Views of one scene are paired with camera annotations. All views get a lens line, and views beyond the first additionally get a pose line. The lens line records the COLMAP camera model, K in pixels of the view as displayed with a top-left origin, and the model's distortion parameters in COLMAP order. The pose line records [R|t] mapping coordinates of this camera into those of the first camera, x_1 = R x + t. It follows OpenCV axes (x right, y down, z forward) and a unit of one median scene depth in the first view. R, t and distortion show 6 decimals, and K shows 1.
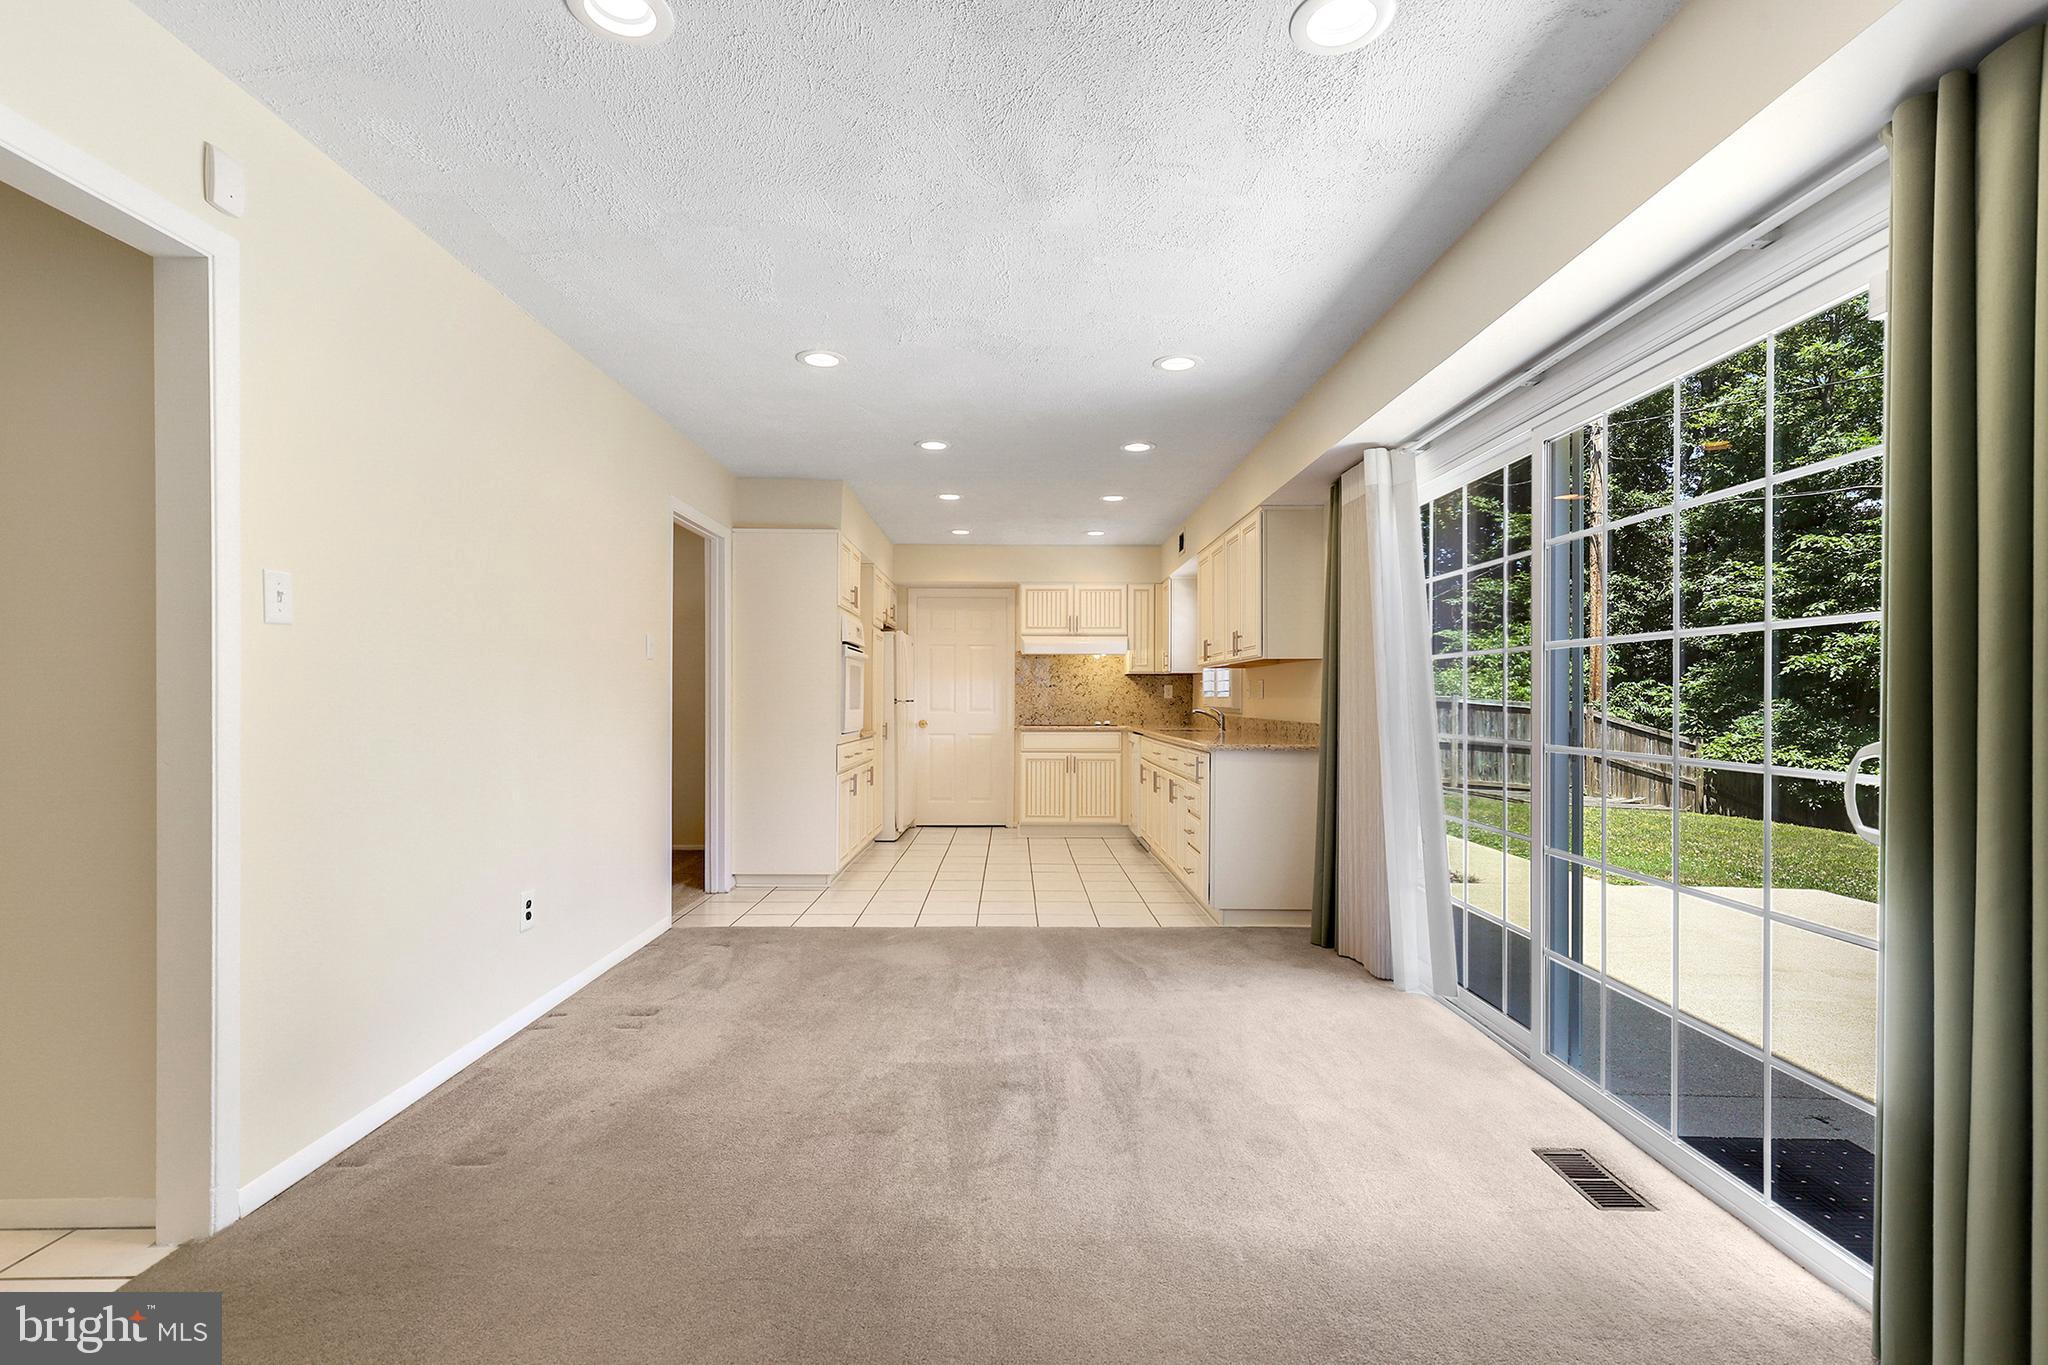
lens RADIAL K [[944.6, 0, 1022.8], [0, 944.6, 689.5], [0, 0, 1]] dist [0.003740, 0.000973]
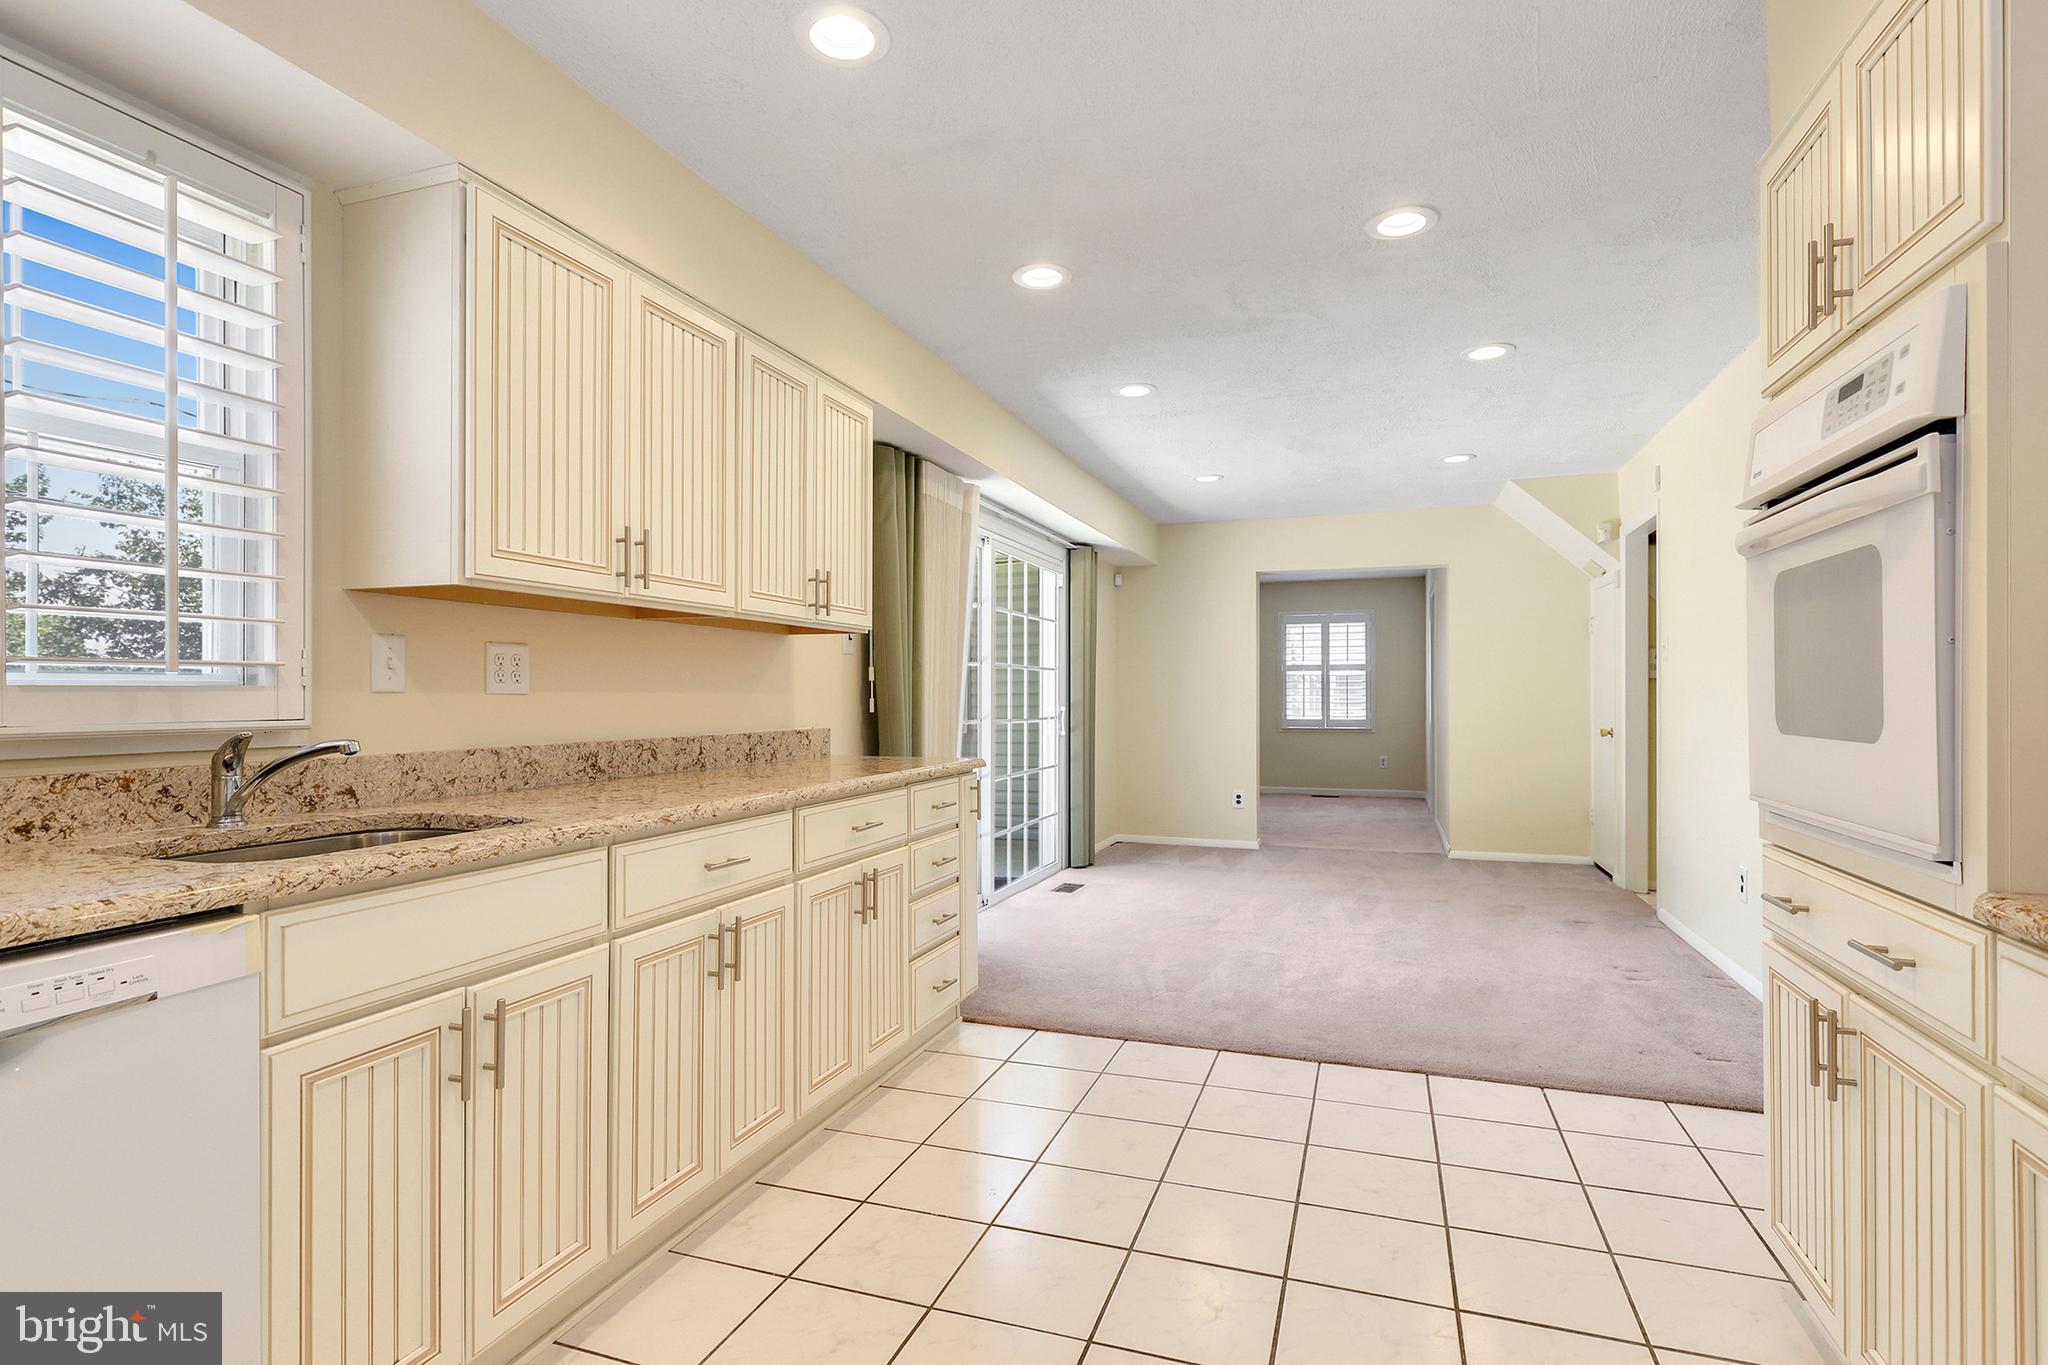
lens RADIAL K [[1013.1, 0, 1019.1], [0, 1013.1, 691.0], [0, 0, 1]] dist [0.001111, 0.000276]
pose [[-0.937411, -0.002149, 0.348219, -0.061814], [-0.005852, 0.999937, -0.009582, 0.009443], [-0.348176, -0.011020, -0.937364, 1.097819]]
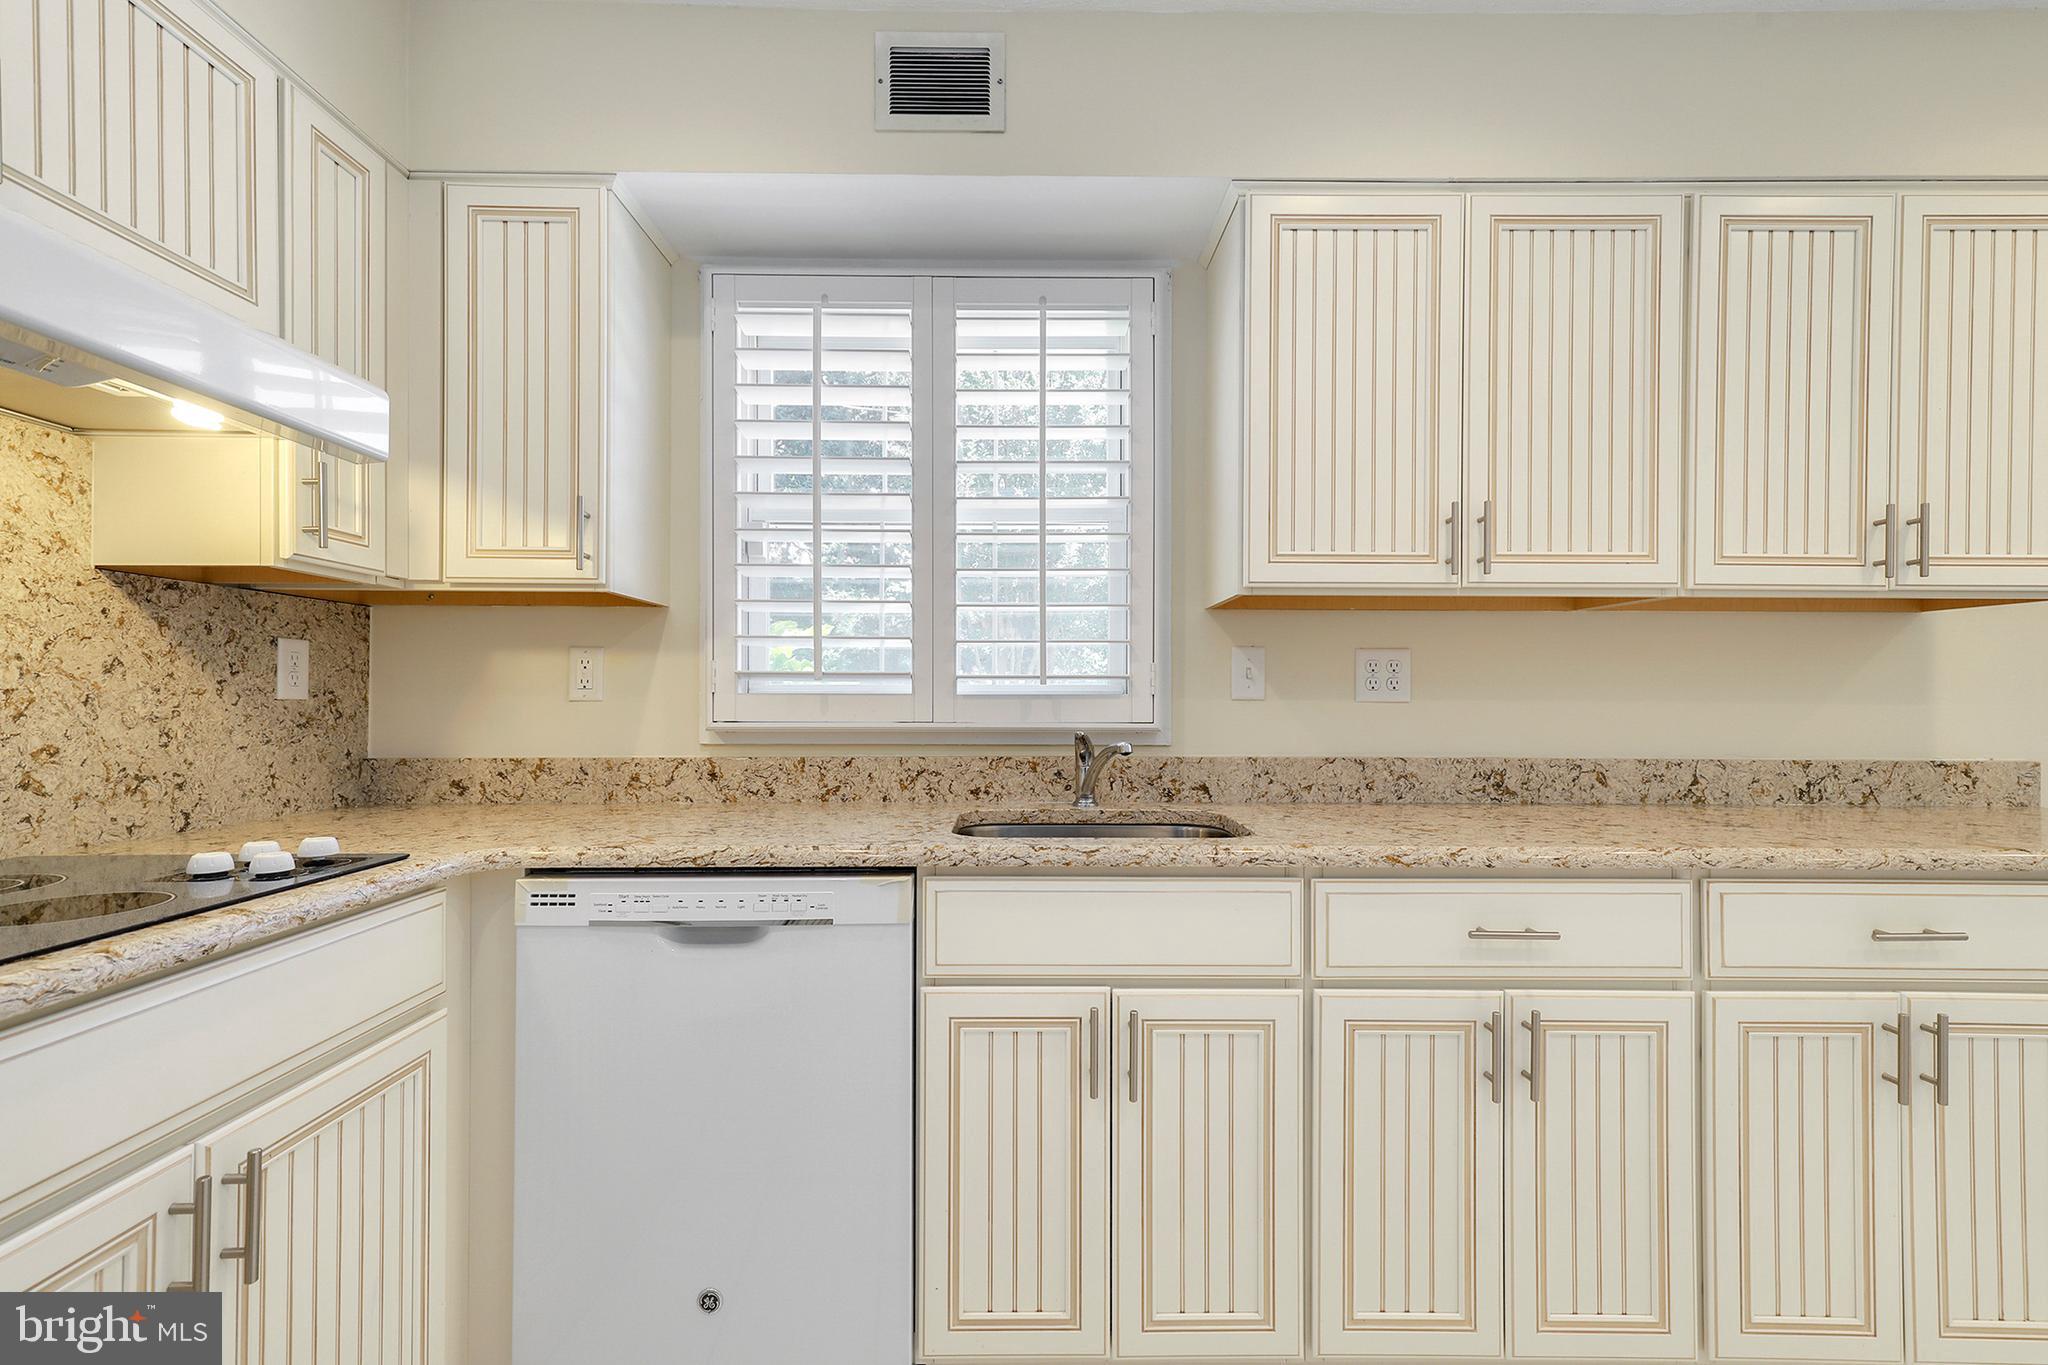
lens RADIAL K [[919.9, 0, 1026.4], [0, 919.9, 693.3], [0, 0, 1]] dist [0.017164, -0.000235]
pose [[-0.000643, 0.000879, 0.999999, -0.077823], [-0.011806, 0.999930, -0.000886, 0.007049], [-0.999930, -0.011807, -0.000633, 0.955951]]
